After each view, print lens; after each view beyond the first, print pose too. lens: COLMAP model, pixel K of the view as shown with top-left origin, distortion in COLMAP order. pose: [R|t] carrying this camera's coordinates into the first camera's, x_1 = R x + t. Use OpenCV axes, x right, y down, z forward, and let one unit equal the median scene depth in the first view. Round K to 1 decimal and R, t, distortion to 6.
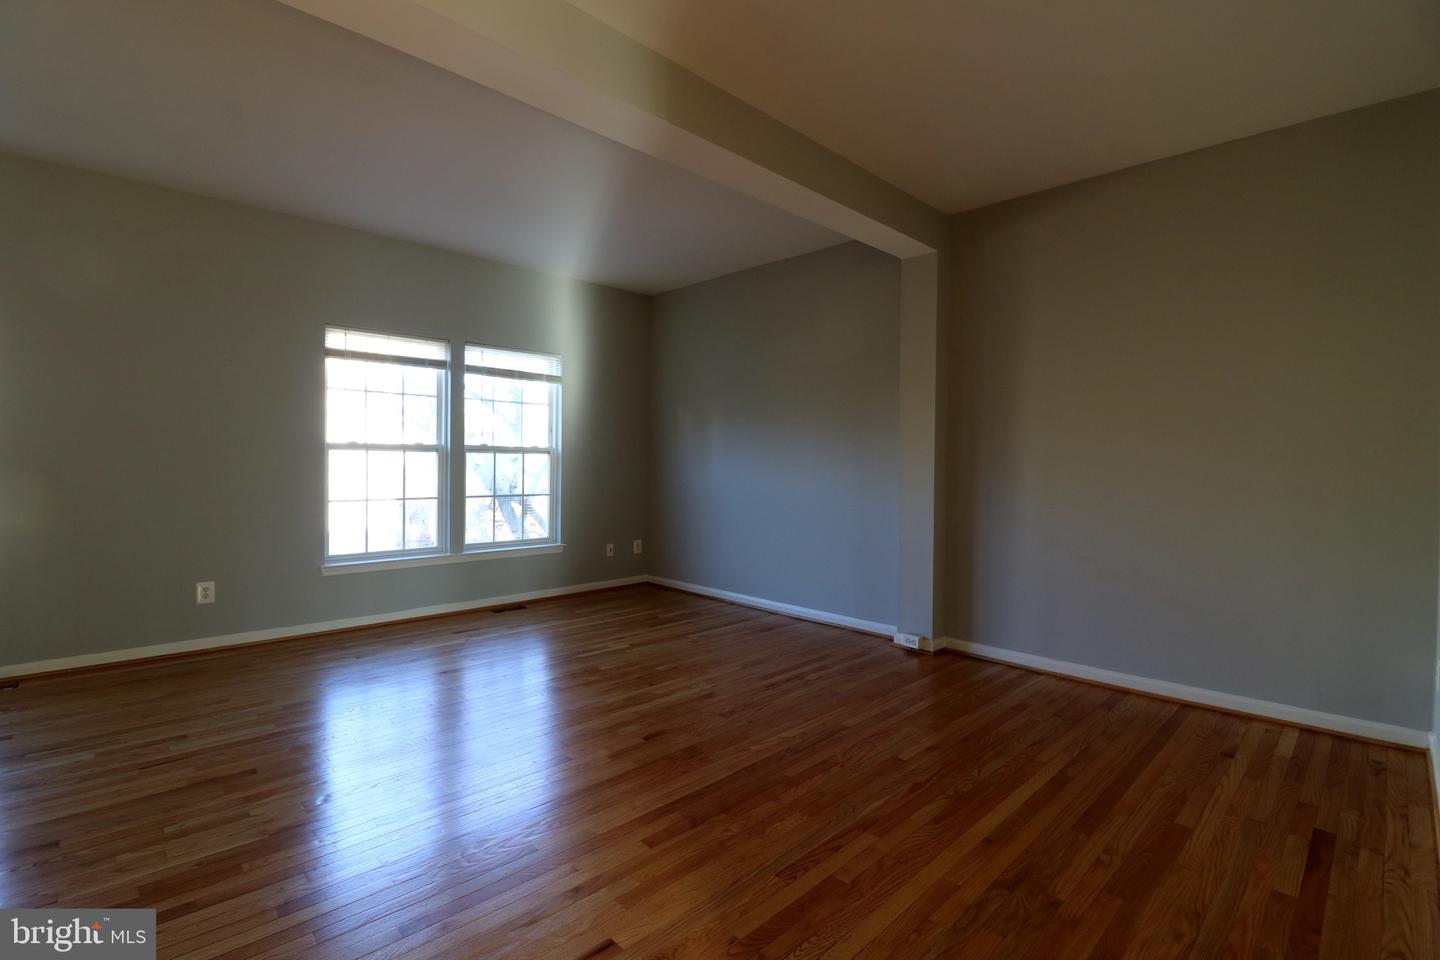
lens RADIAL K [[662.1, 0, 725.3], [0, 662.1, 476.6], [0, 0, 1]] dist [-0.007005, -0.007618]
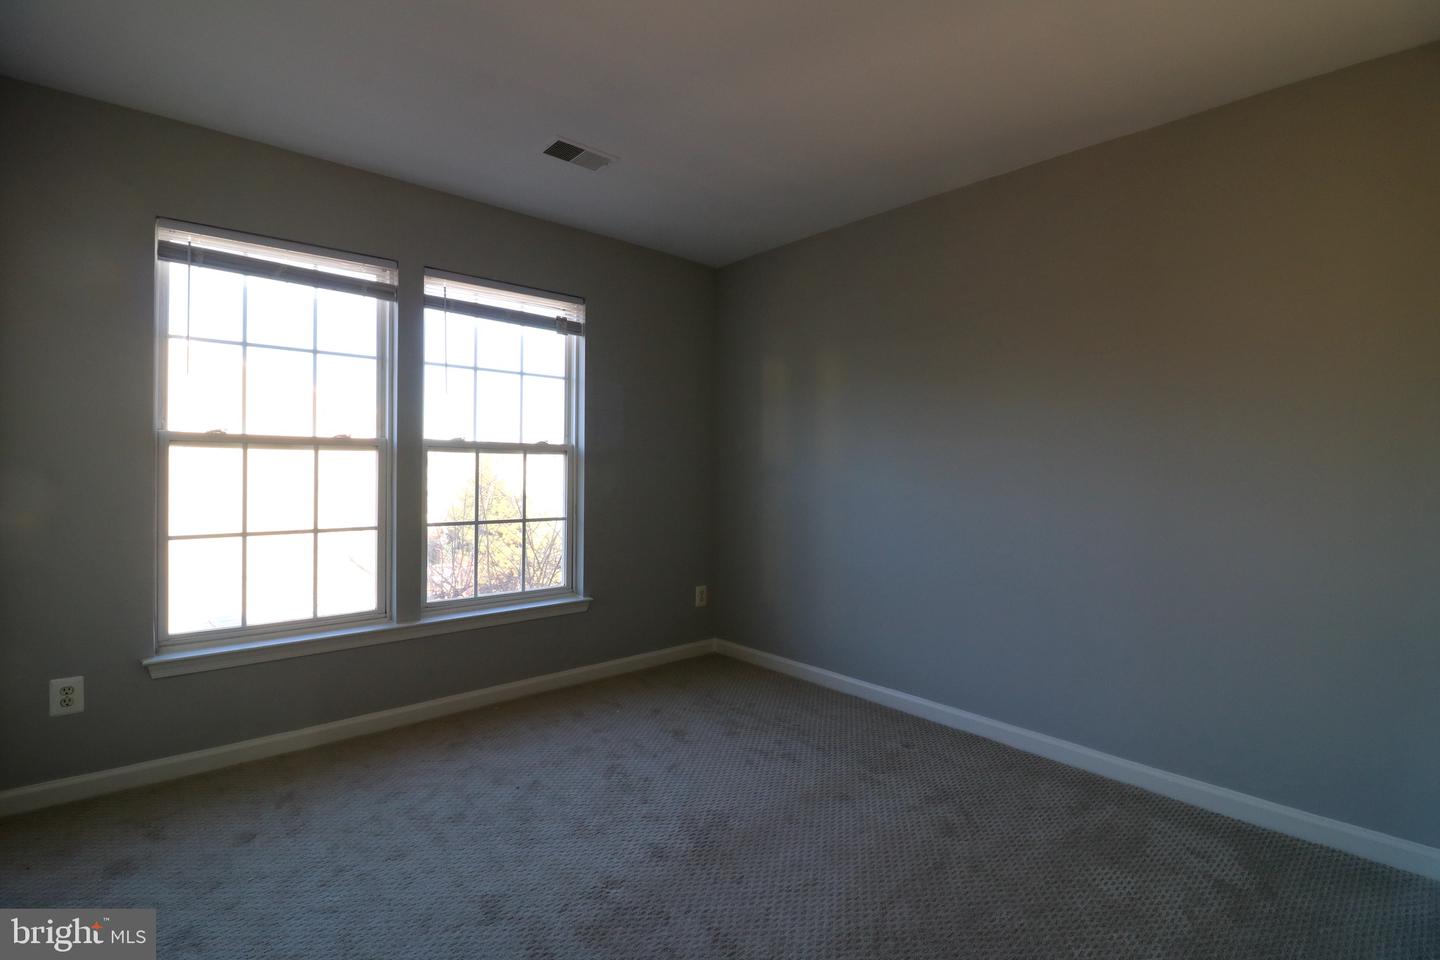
lens RADIAL K [[662.1, 0, 720.3], [0, 662.1, 480.6], [0, 0, 1]] dist [-0.007005, -0.007618]
pose [[0.999139, -0.000115, -0.041484, -0.104221], [0.000084, 1.000000, -0.000748, -0.009880], [0.041484, 0.000744, 0.999139, 0.422906]]
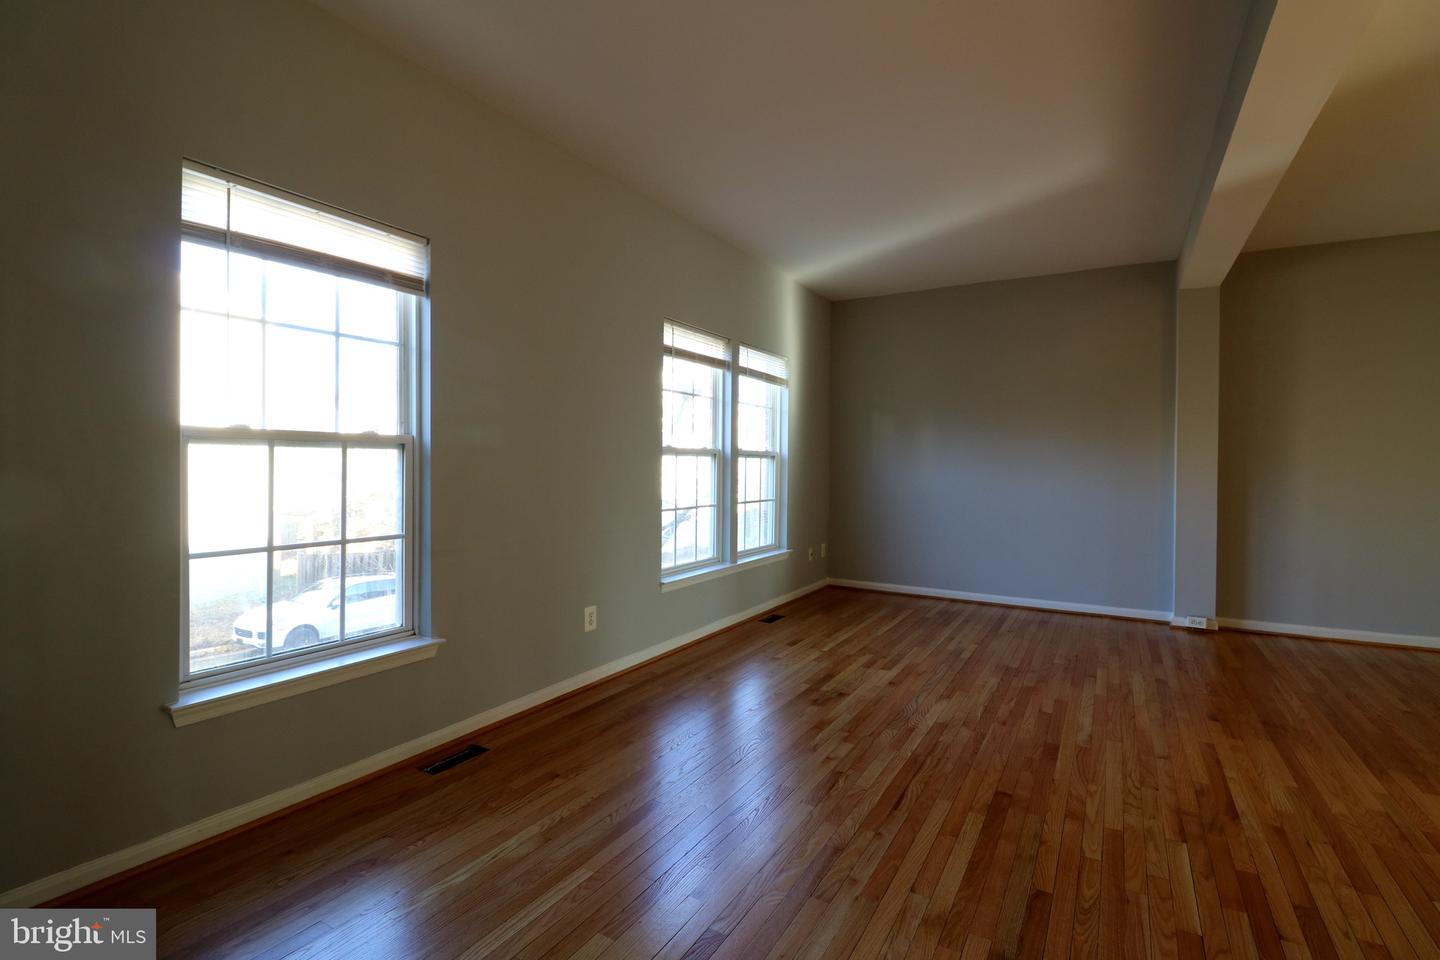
lens RADIAL K [[662.1, 0, 739.5], [0, 662.1, 462.3], [0, 0, 1]] dist [-0.007005, -0.007618]
pose [[0.964921, 0.001491, 0.262536, -0.660584], [0.003421, 0.999828, -0.018252, -0.011596], [-0.262518, 0.018510, 0.964749, 0.074732]]
